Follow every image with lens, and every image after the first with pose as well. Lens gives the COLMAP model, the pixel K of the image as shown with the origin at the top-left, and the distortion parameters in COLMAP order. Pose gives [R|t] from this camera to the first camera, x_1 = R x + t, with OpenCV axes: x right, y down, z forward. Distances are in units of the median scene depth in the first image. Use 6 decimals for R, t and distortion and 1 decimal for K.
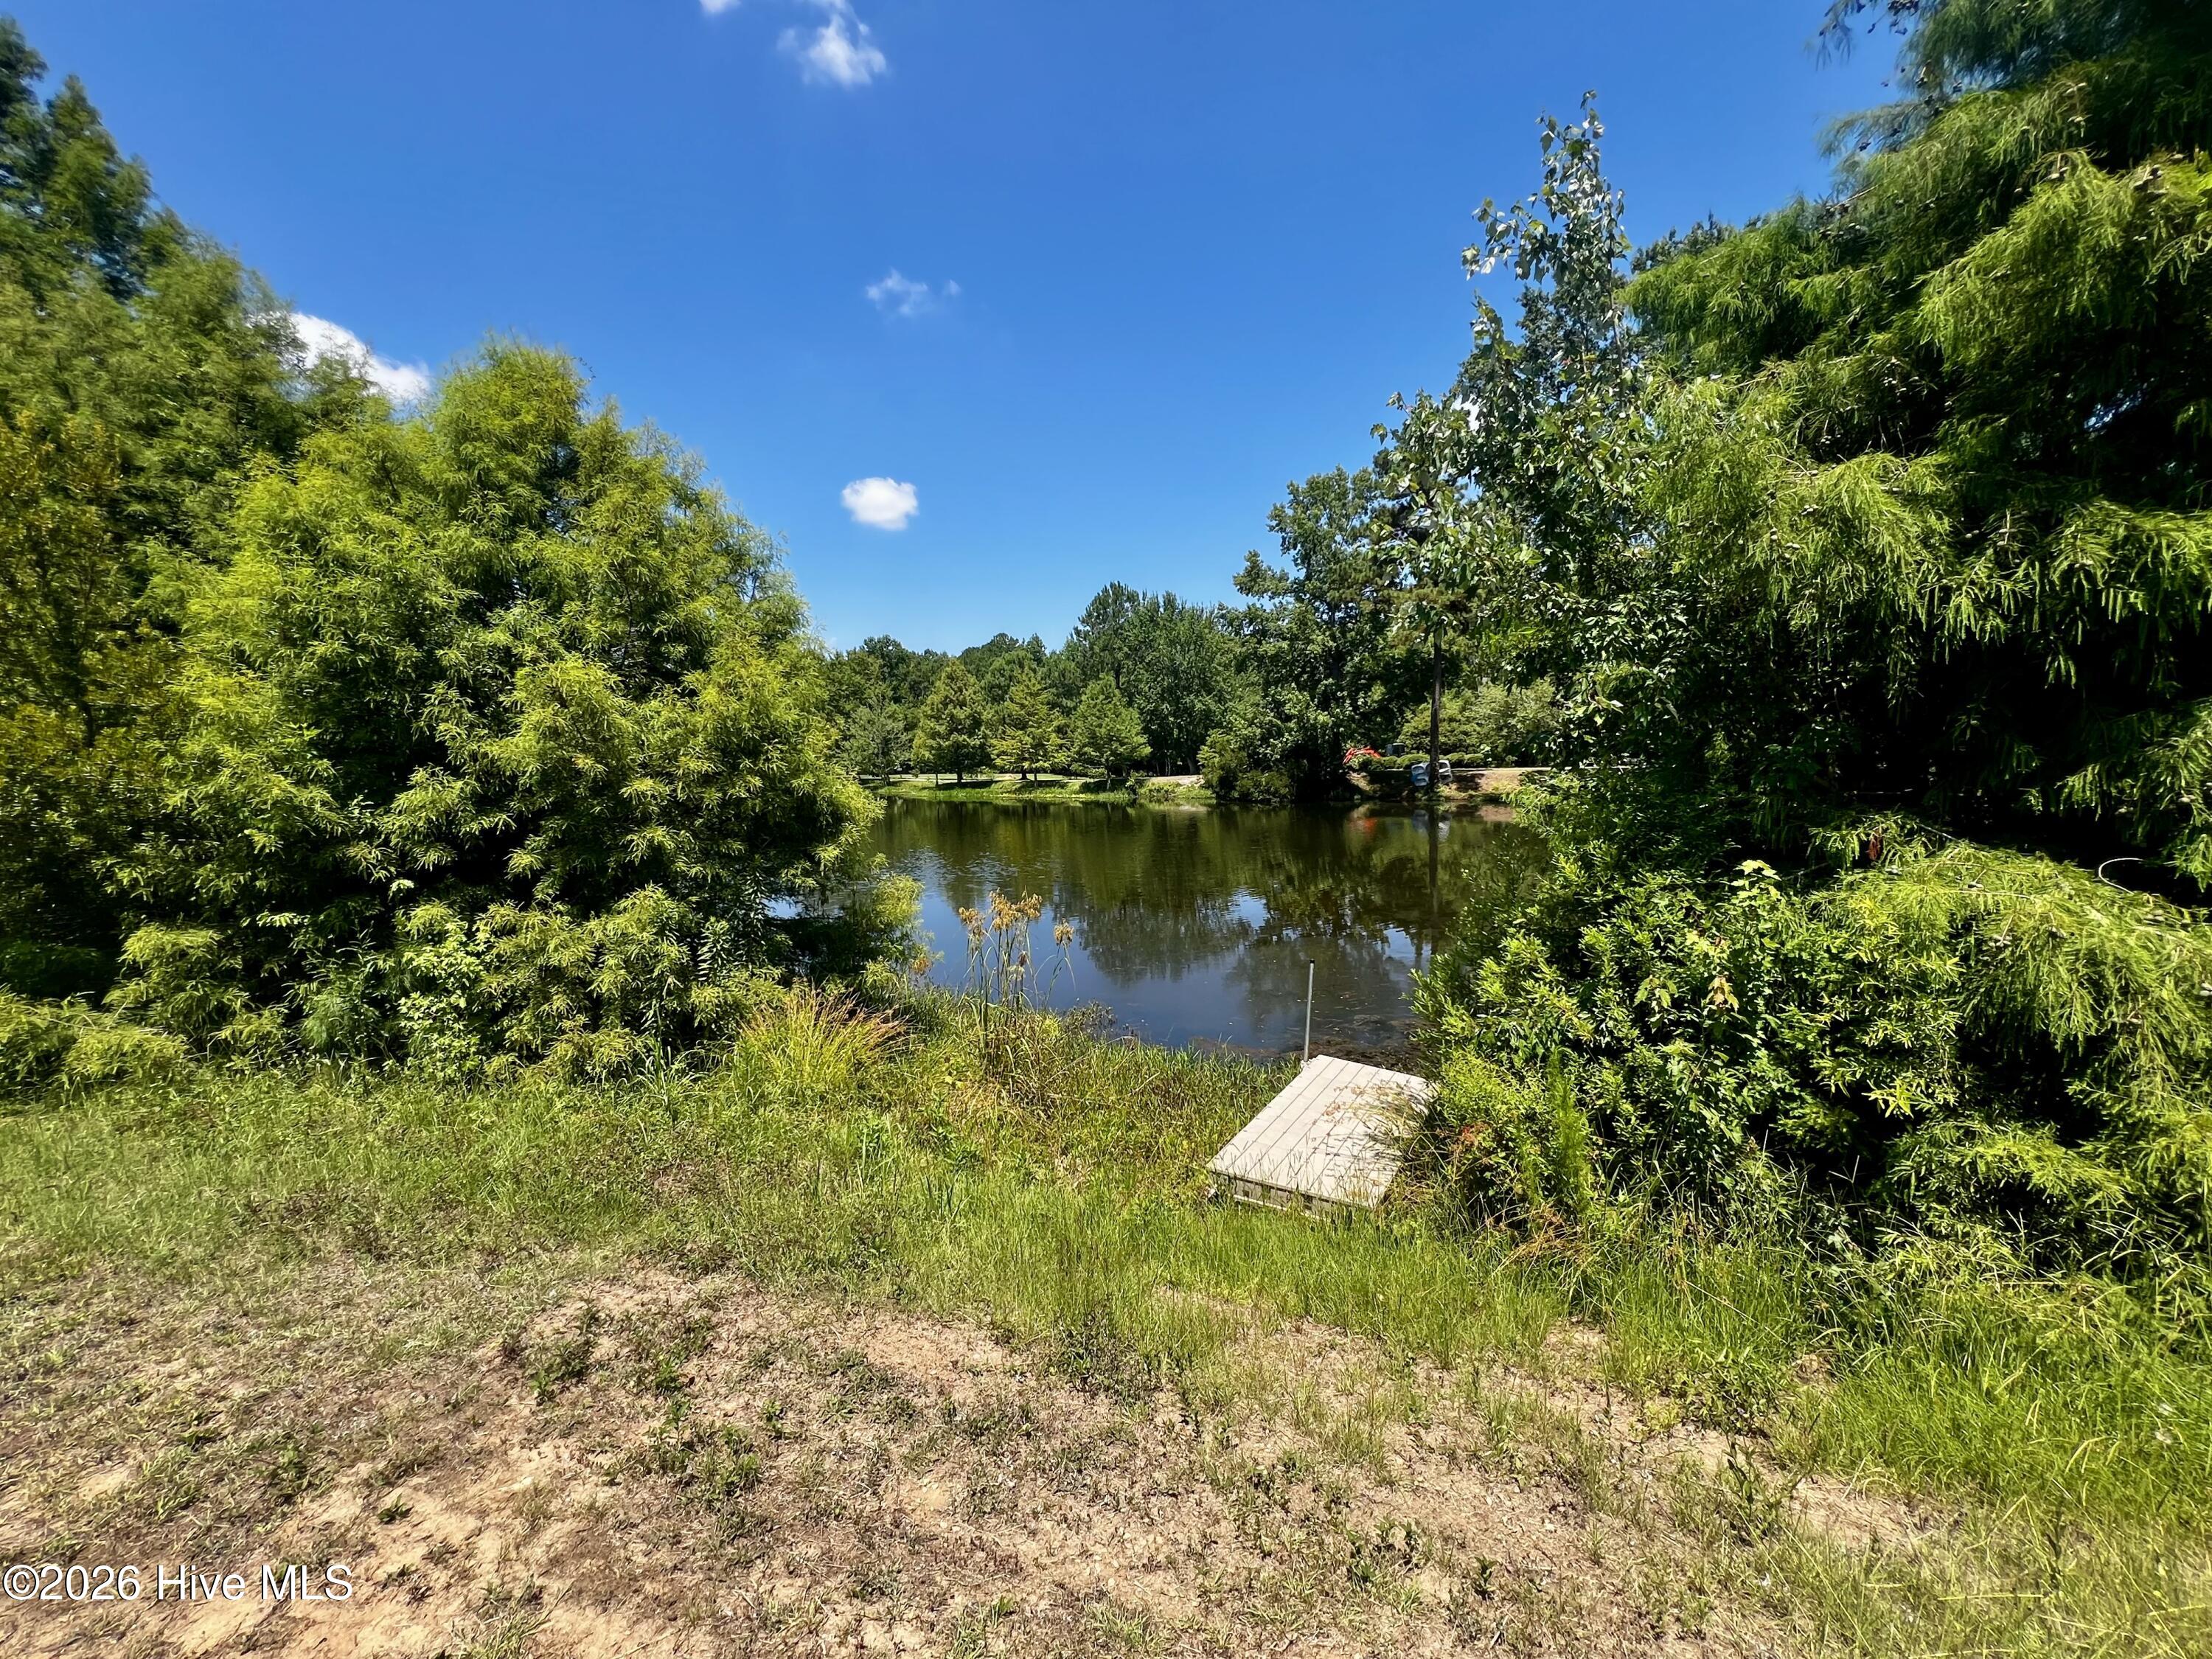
lens RADIAL K [[900.6, 0, 1106.0], [0, 900.6, 829.5], [0, 0, 1]] dist [0.000550, 0.000194]
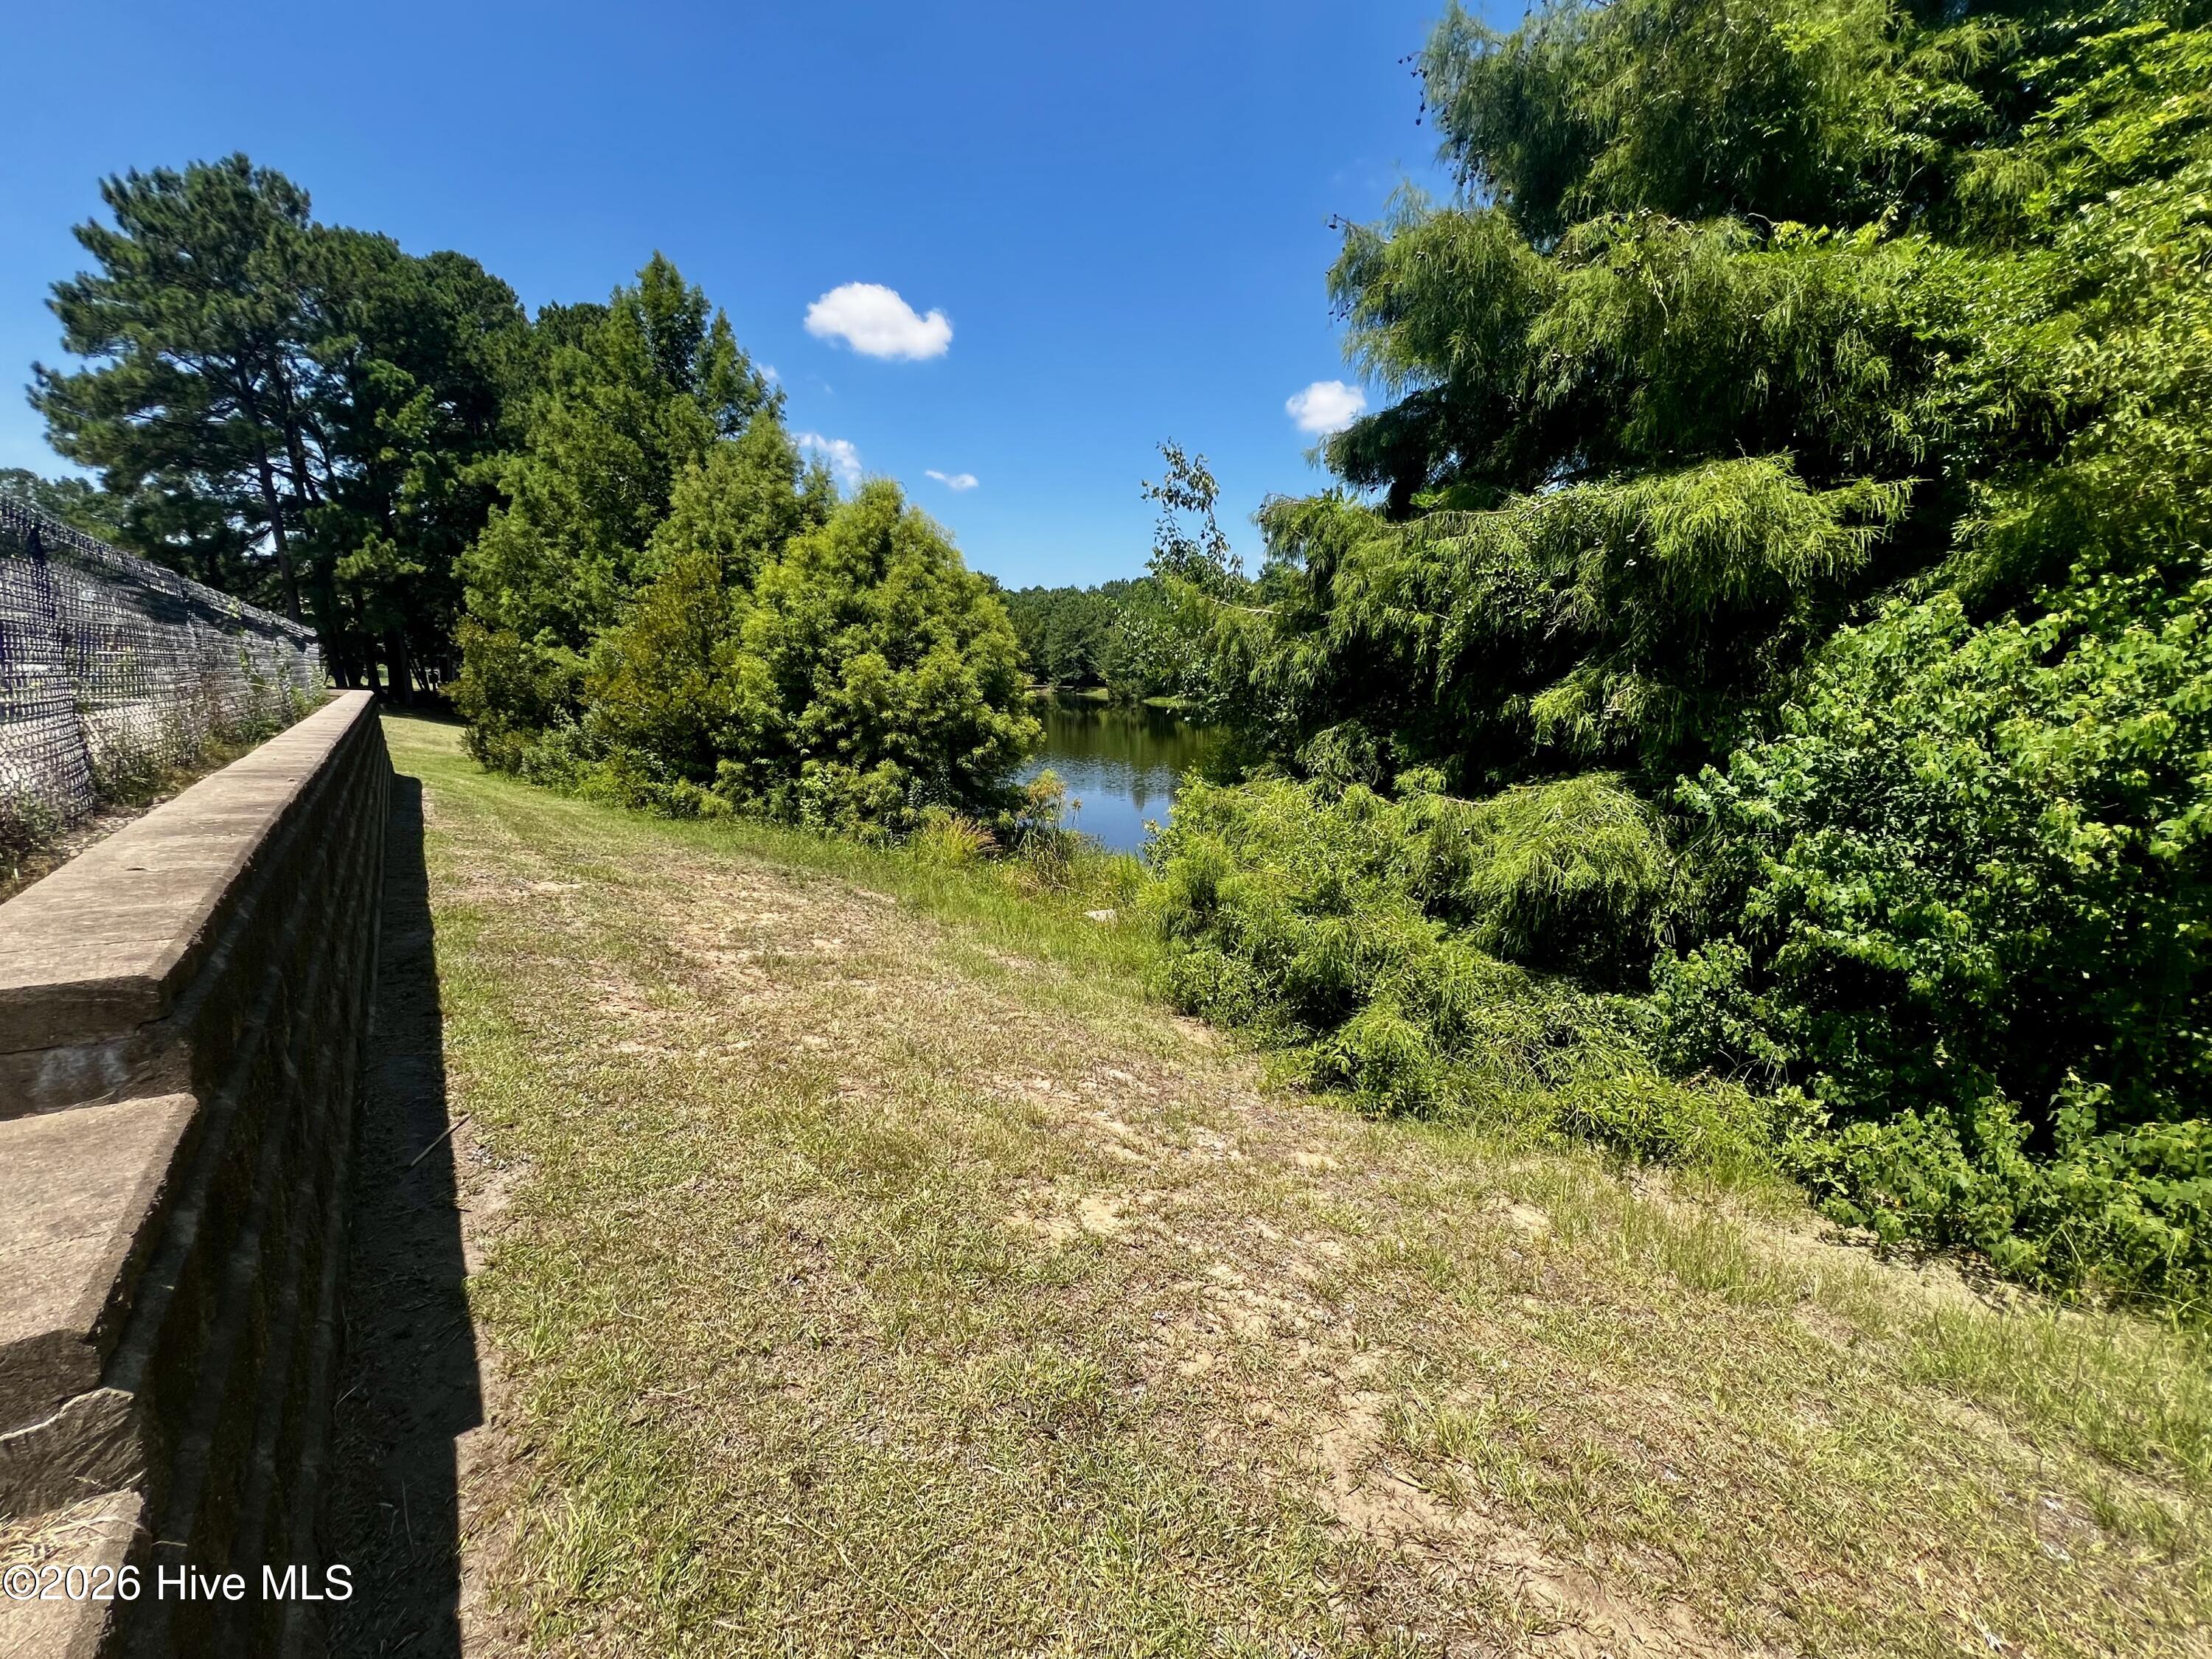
lens RADIAL K [[900.6, 0, 1106.0], [0, 900.6, 829.5], [0, 0, 1]] dist [0.000550, 0.000194]
pose [[0.895682, 0.108426, -0.431275, 0.950616], [-0.068475, 0.991881, 0.107156, -0.040590], [0.439392, -0.066446, 0.895835, -0.761288]]
